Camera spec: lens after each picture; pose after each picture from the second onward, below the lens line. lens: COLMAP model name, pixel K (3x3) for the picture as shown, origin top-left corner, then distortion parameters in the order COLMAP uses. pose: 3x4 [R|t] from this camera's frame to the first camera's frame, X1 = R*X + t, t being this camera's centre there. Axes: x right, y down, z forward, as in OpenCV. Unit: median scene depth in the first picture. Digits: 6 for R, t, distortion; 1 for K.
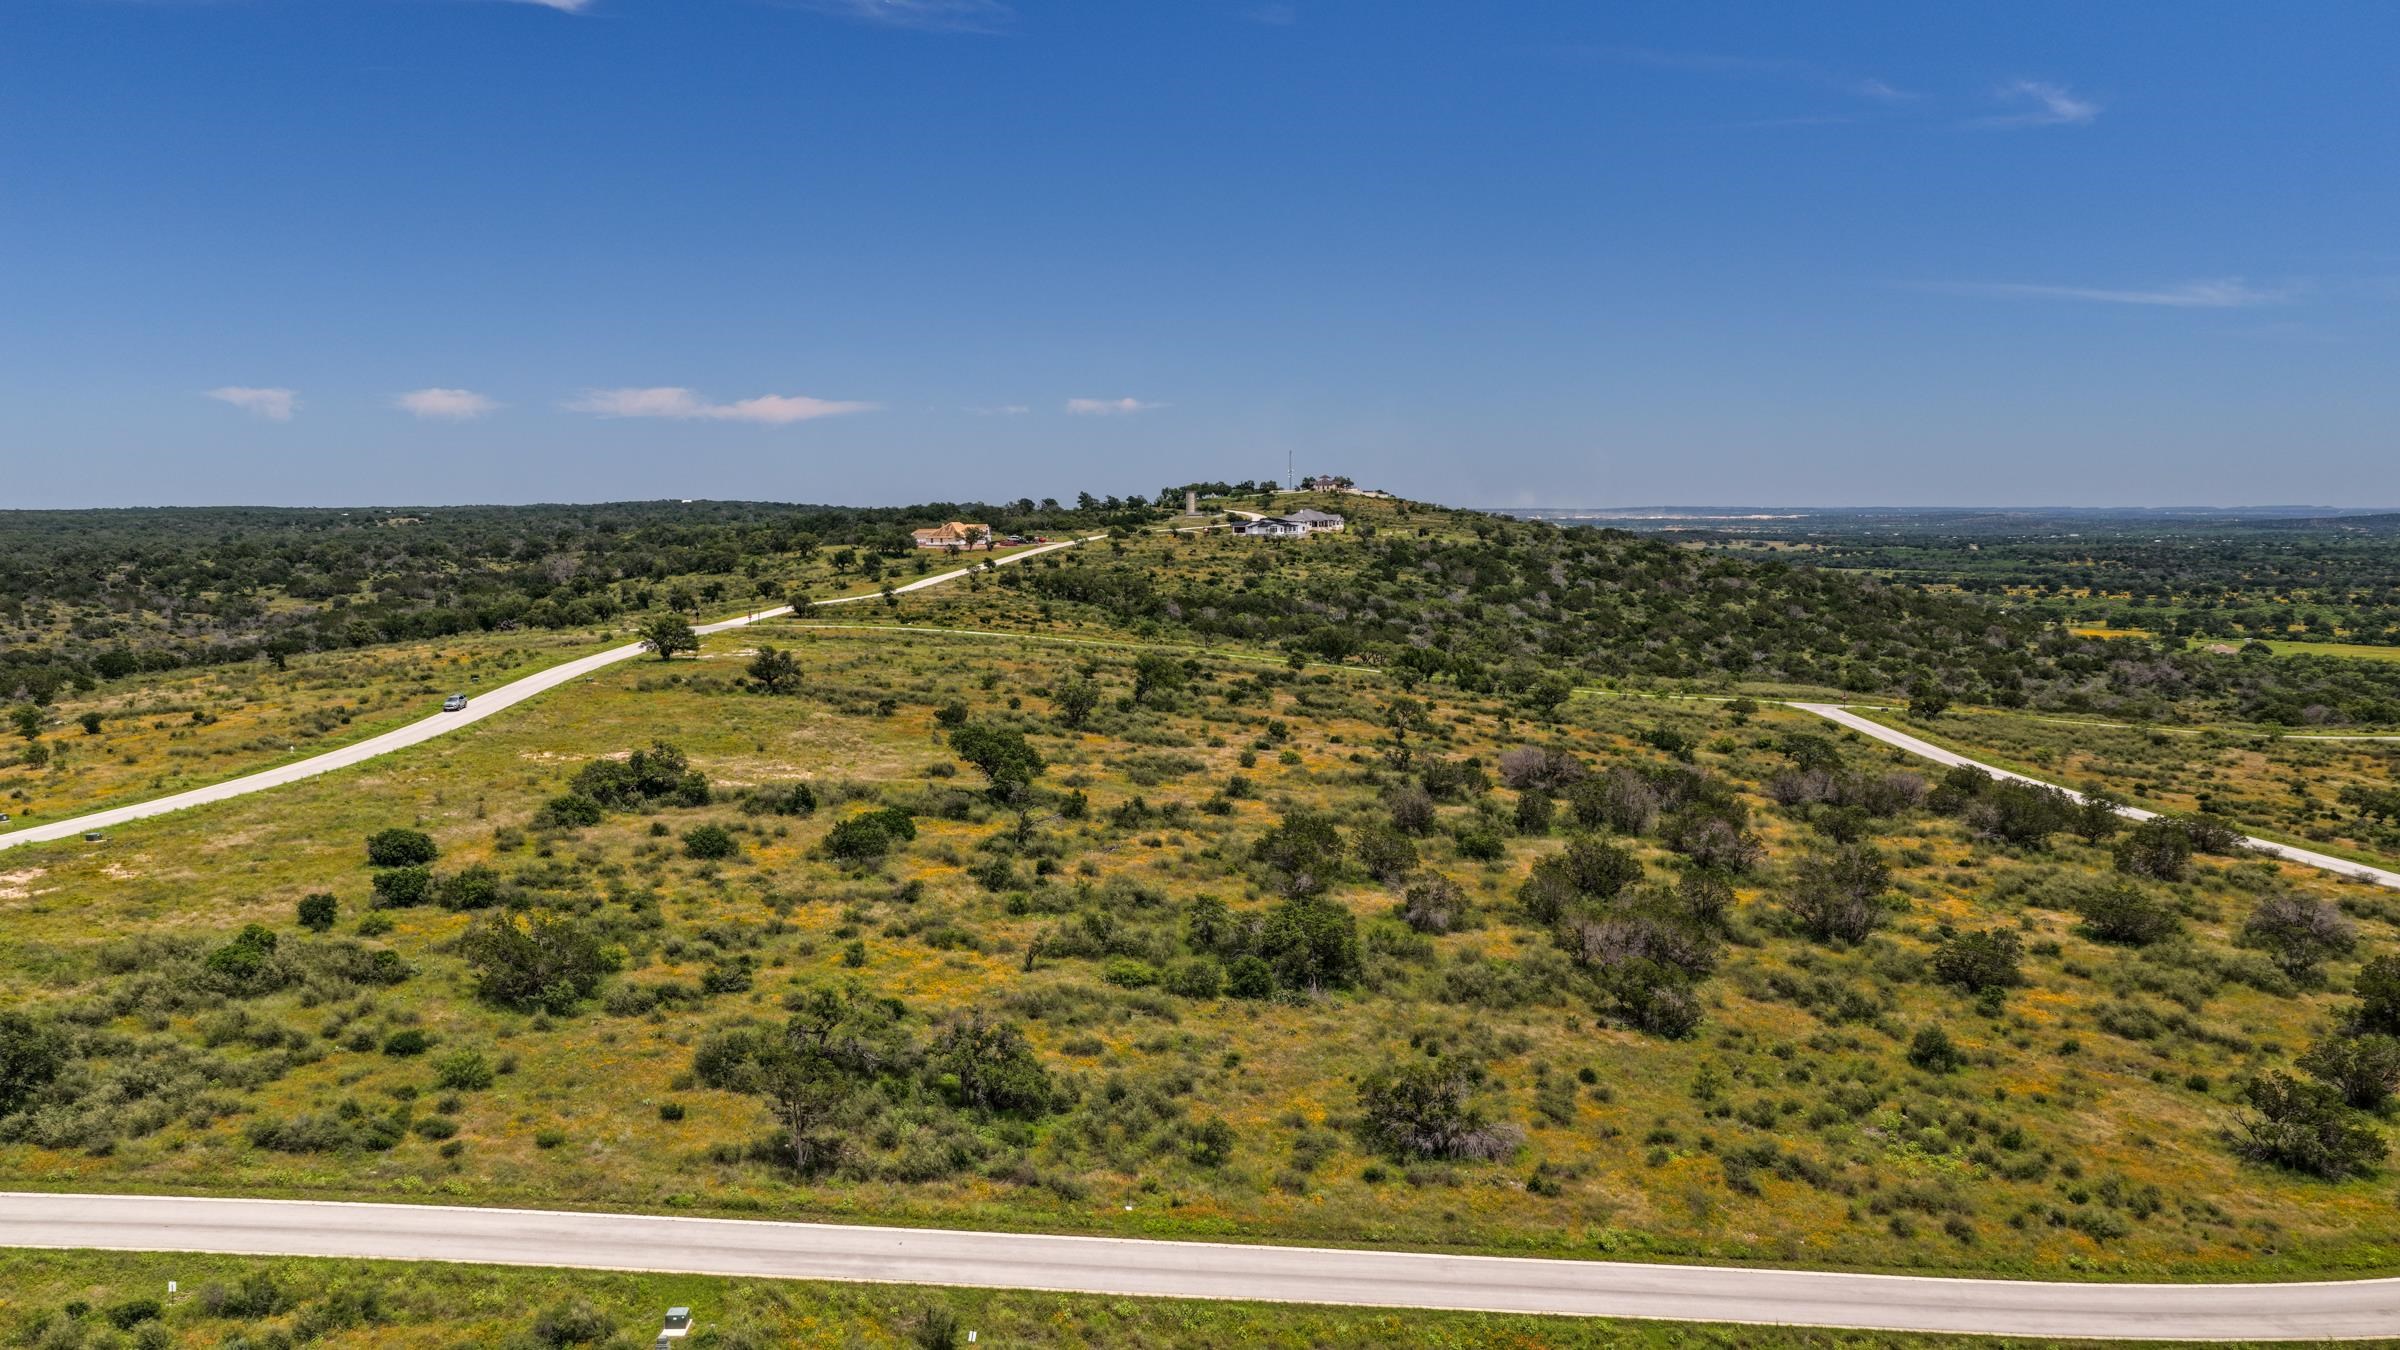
lens RADIAL K [[1946.5, 0, 1200.0], [0, 1946.5, 675.0], [0, 0, 1]] dist [-0.012375, 0.024105]
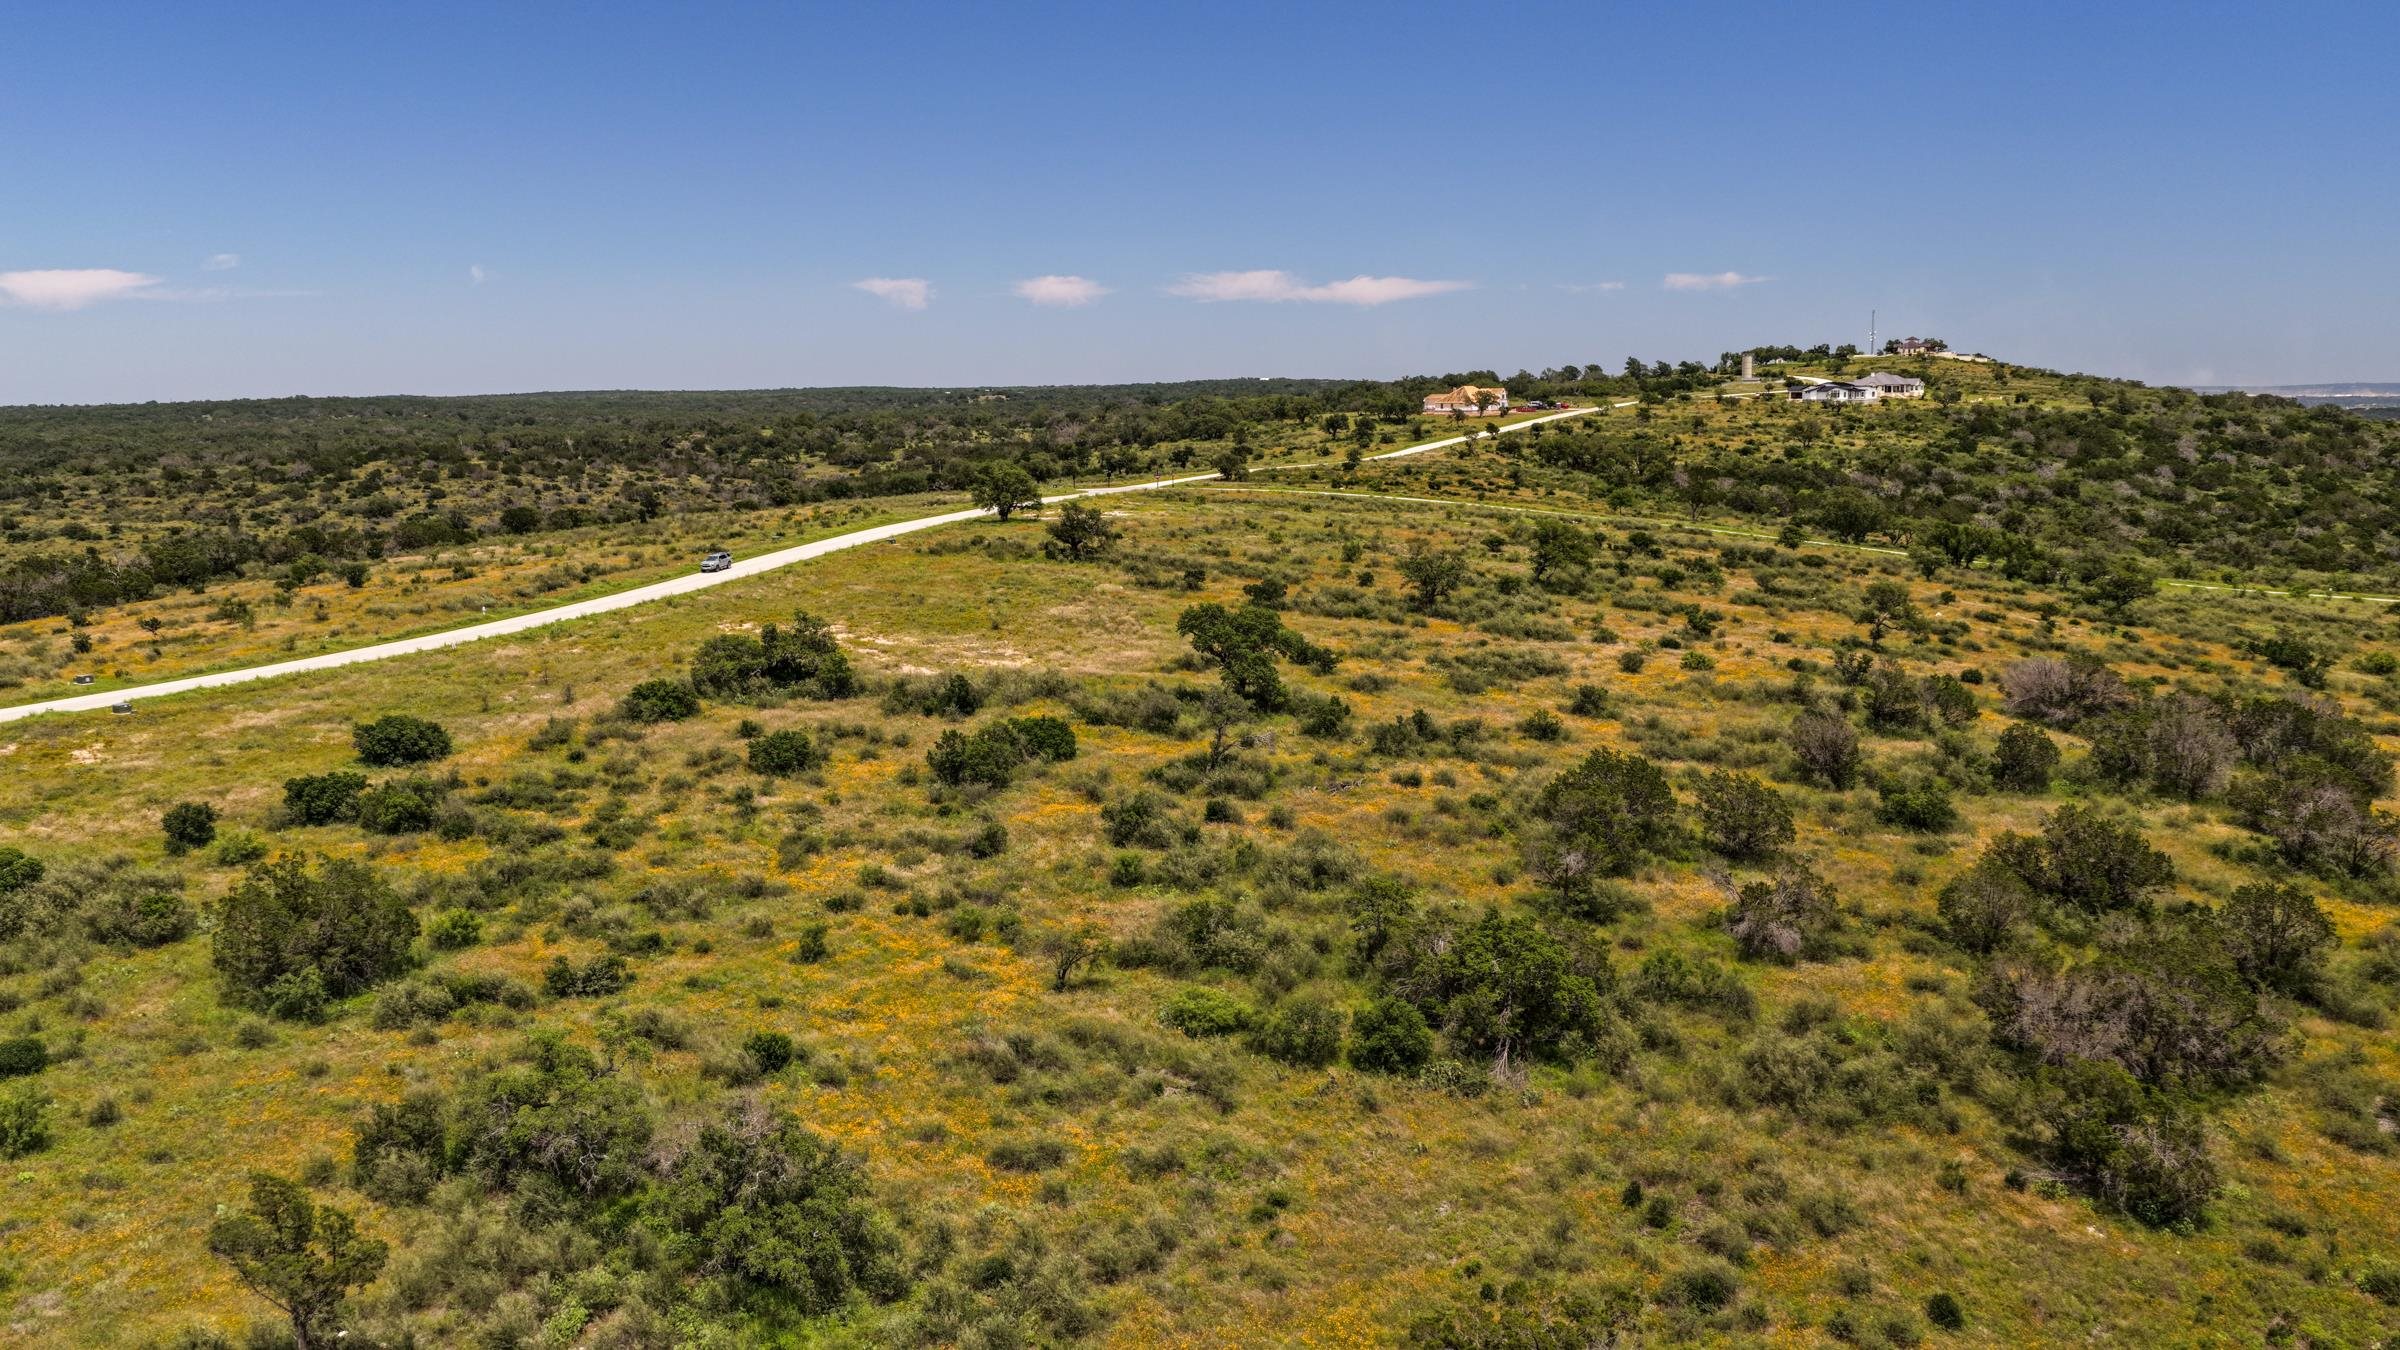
lens RADIAL K [[1946.5, 0, 1200.0], [0, 1946.5, 675.0], [0, 0, 1]] dist [-0.012375, 0.024105]
pose [[0.956004, 0.038185, -0.290858, 0.038489], [-0.020391, 0.997744, 0.063966, 0.002126], [0.292644, -0.055221, 0.954626, 0.114912]]
